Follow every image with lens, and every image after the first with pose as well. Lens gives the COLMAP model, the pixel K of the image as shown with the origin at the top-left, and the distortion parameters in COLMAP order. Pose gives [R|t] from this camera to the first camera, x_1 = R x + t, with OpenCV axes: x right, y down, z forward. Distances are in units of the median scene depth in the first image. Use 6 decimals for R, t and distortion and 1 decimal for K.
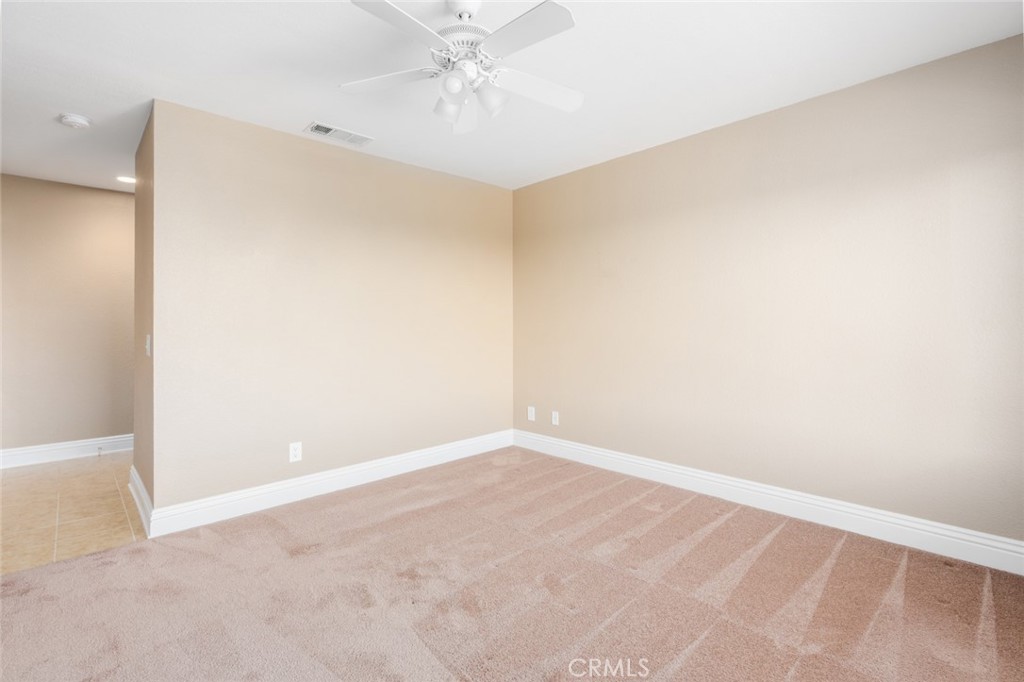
lens RADIAL K [[467.0, 0, 513.4], [0, 467.0, 338.7], [0, 0, 1]] dist [-0.009050, 0.003321]
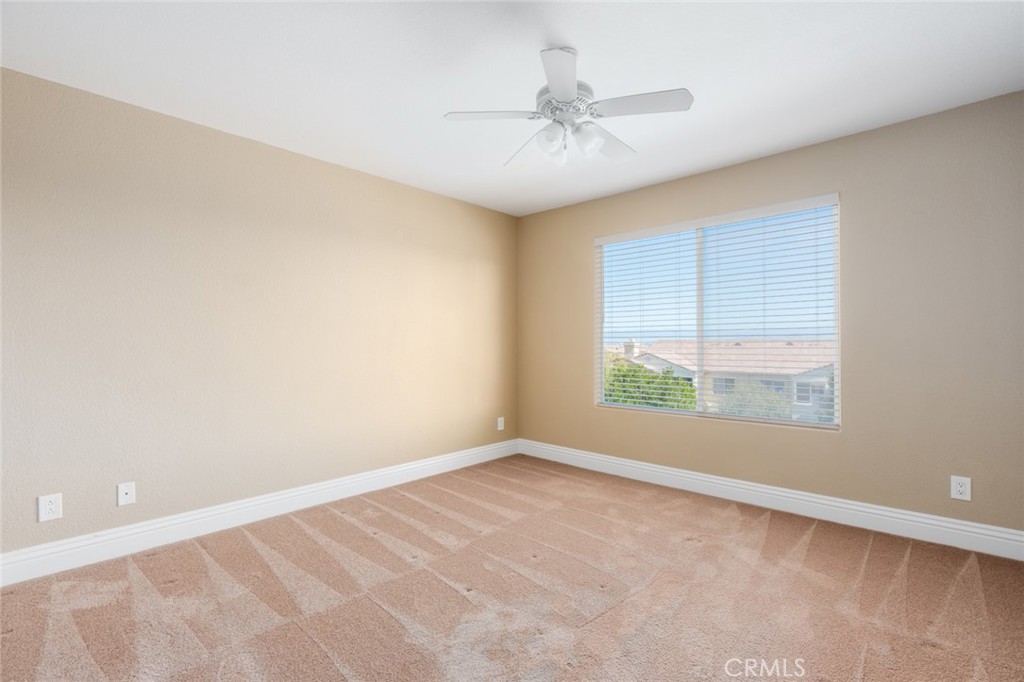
lens RADIAL K [[467.0, 0, 510.2], [0, 467.0, 341.8], [0, 0, 1]] dist [-0.009050, 0.003321]
pose [[-0.050887, 0.002806, 0.998700, -0.792275], [0.025279, 0.999679, -0.001520, -0.029021], [-0.998384, 0.025169, -0.050942, 0.724000]]
